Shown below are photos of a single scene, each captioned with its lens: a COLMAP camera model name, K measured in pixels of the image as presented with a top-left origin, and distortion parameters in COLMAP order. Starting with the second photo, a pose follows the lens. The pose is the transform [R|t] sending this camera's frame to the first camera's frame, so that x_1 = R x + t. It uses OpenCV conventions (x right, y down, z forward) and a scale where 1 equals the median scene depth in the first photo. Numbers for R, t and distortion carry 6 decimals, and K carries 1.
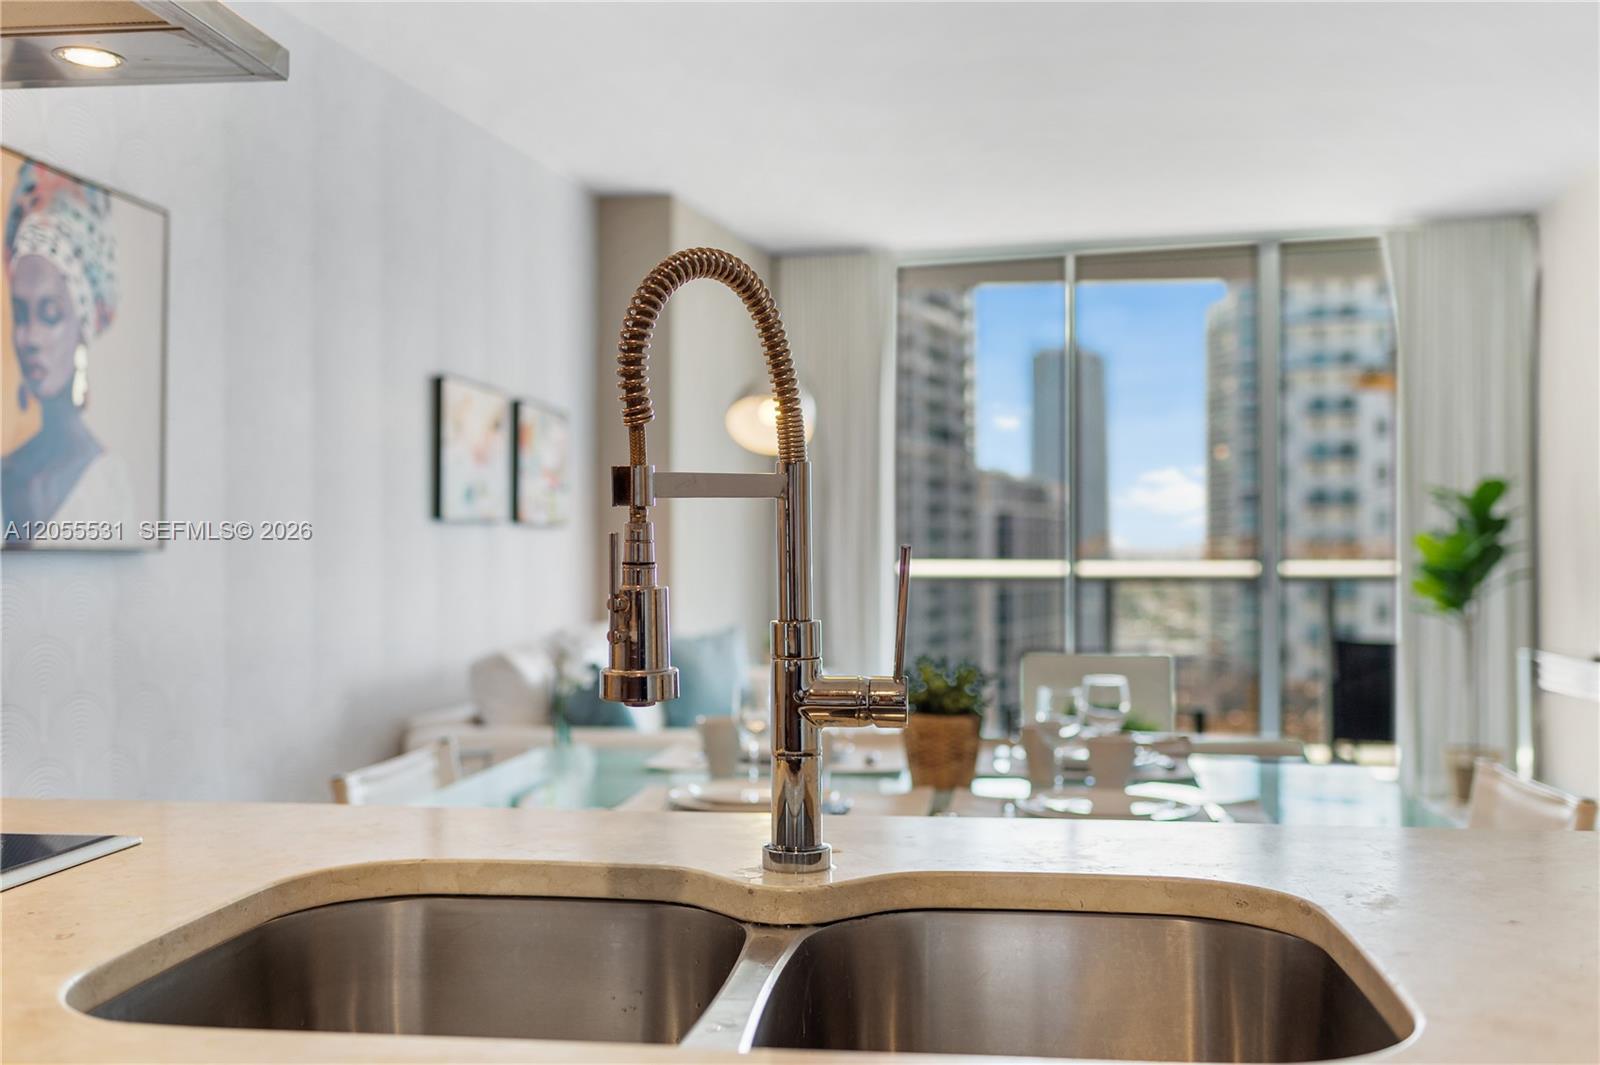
lens RADIAL K [[1561.0, 0, 804.3], [0, 1561.0, 538.8], [0, 0, 1]] dist [0.014067, 0.001878]
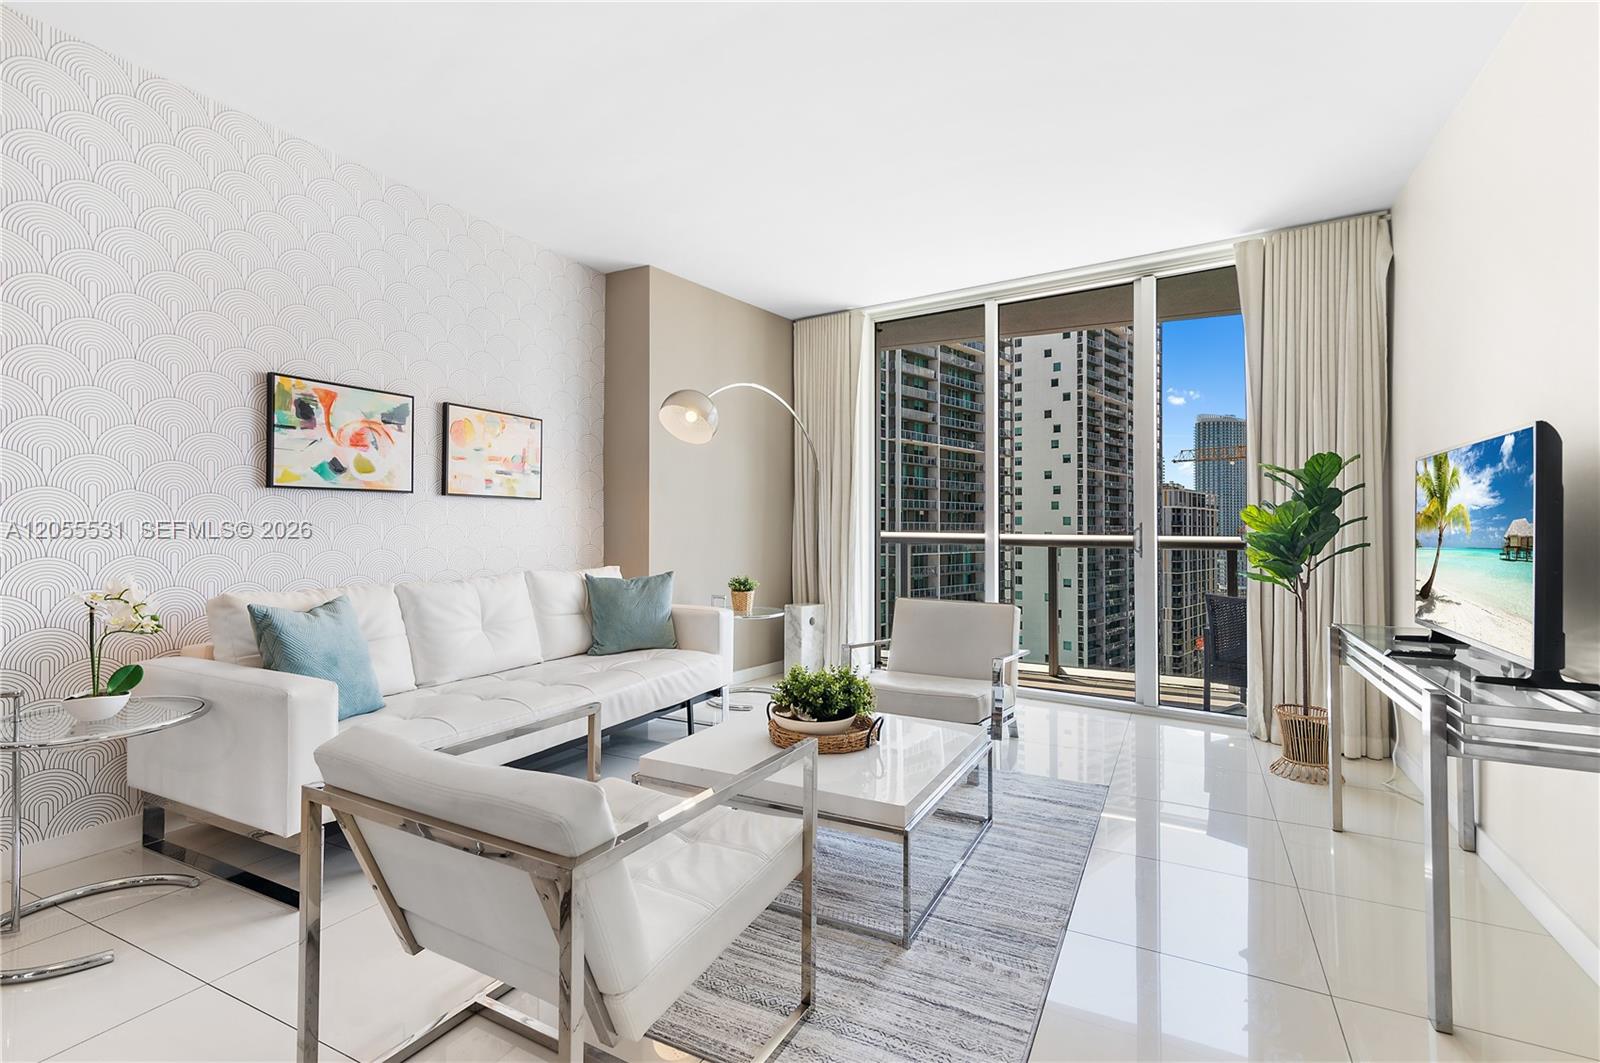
lens RADIAL K [[742.2, 0, 805.3], [0, 742.2, 522.2], [0, 0, 1]] dist [0.000158, 0.000143]
pose [[0.943869, 0.005568, -0.330273, 0.271877], [-0.005694, 0.999984, 0.000587, 0.009811], [0.330271, 0.001326, 0.943885, 0.408189]]
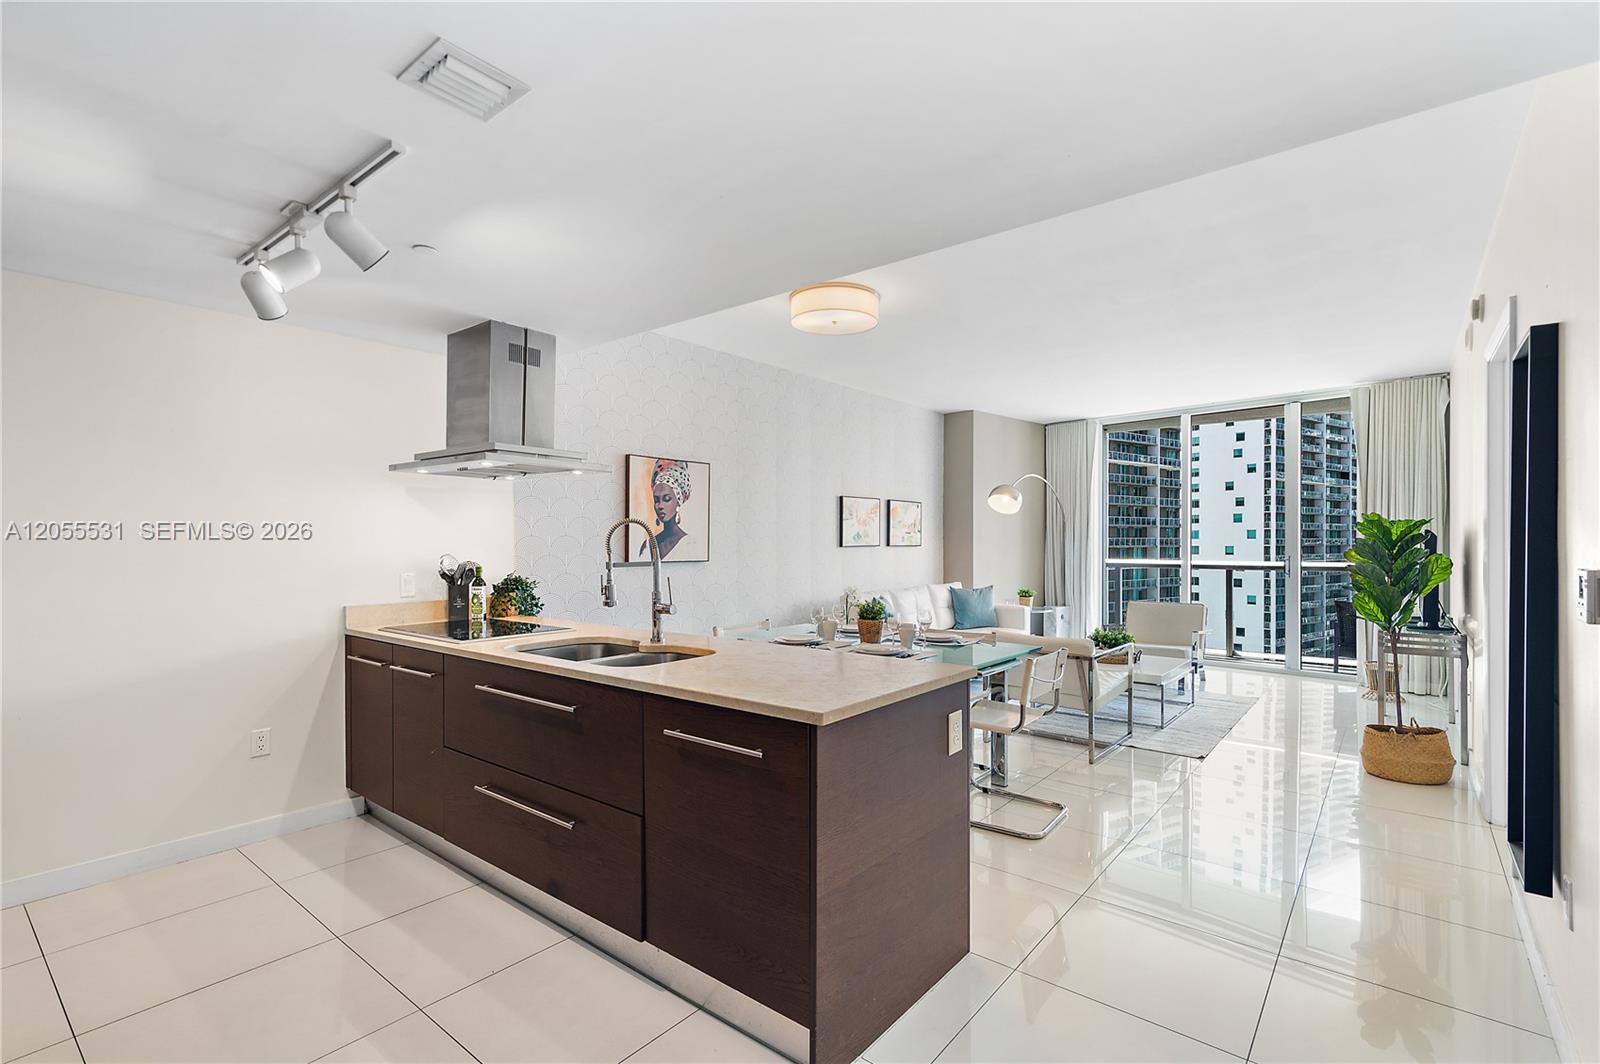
lens RADIAL K [[726.7, 0, 795.3], [0, 726.7, 555.4], [0, 0, 1]] dist [0.000475, -0.000051]
pose [[0.847740, 0.008514, -0.530344, 0.288020], [0.005238, 0.999688, 0.024421, -0.020933], [0.530386, -0.023480, 0.847431, -0.124631]]
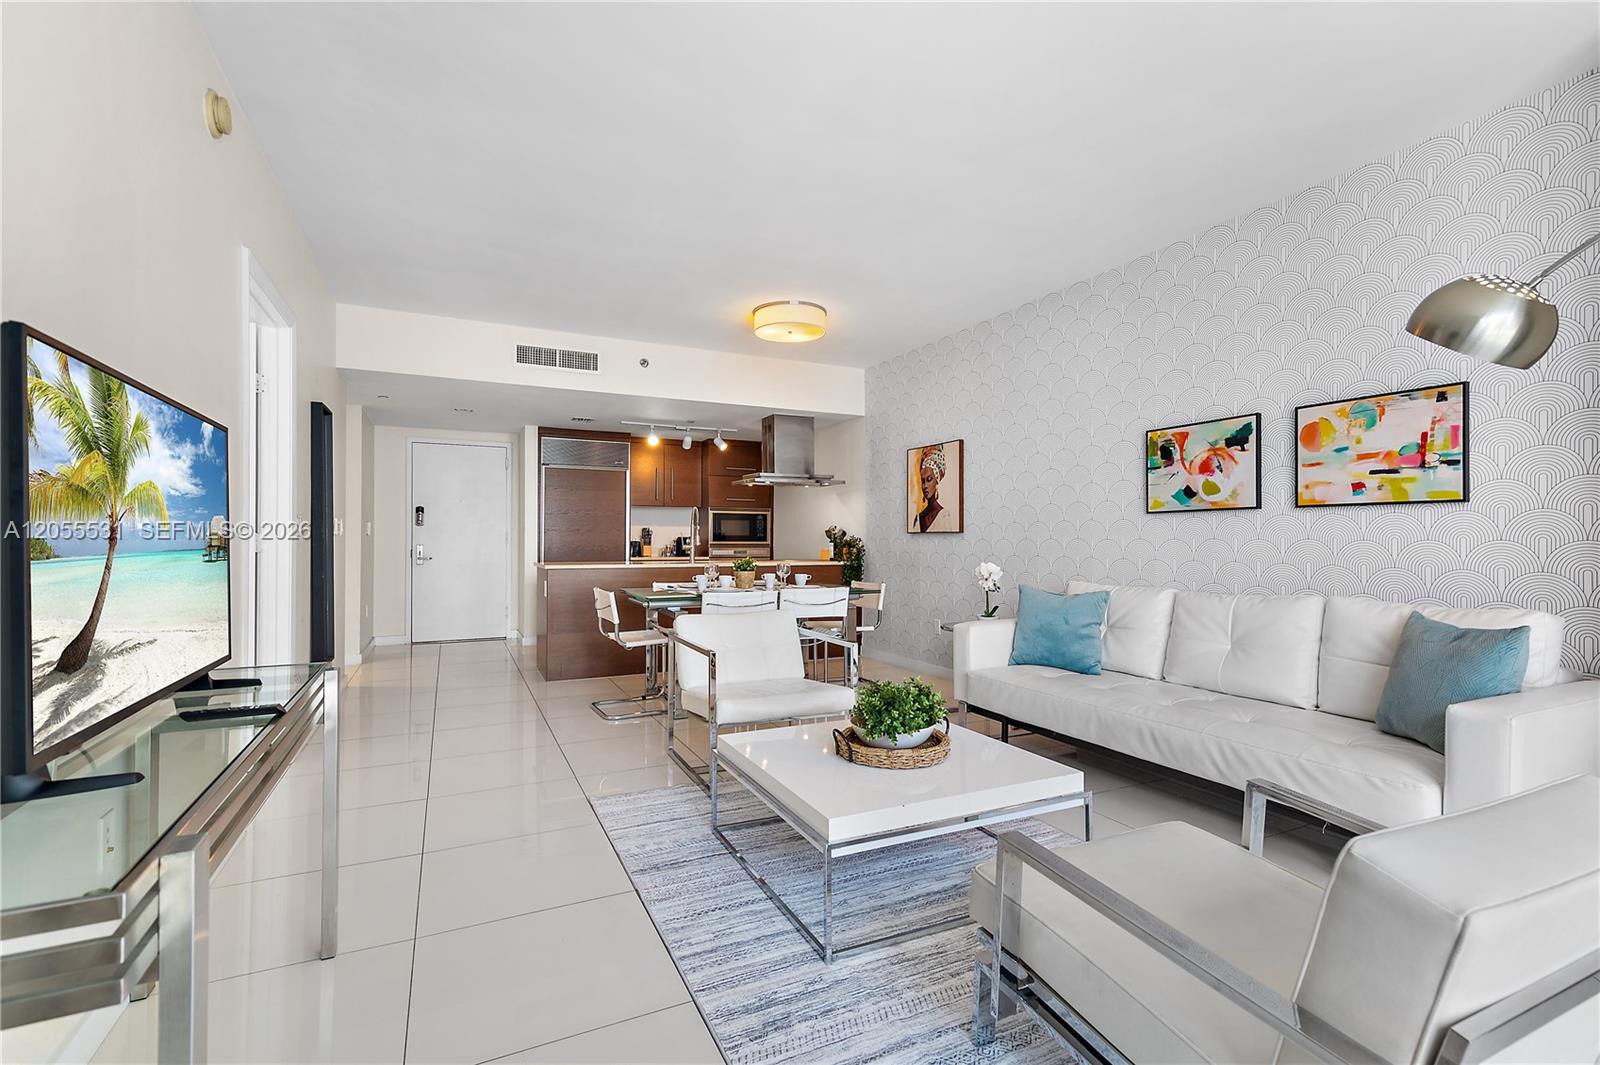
lens RADIAL K [[733.8, 0, 800.0], [0, 733.8, 532.5], [0, 0, 1]] dist [0.016594, 0.000062]
pose [[-0.837027, -0.009382, -0.547081, 0.397542], [-0.000066, 0.999855, -0.017045, 0.017245], [0.547161, -0.014231, -0.836906, 1.057295]]
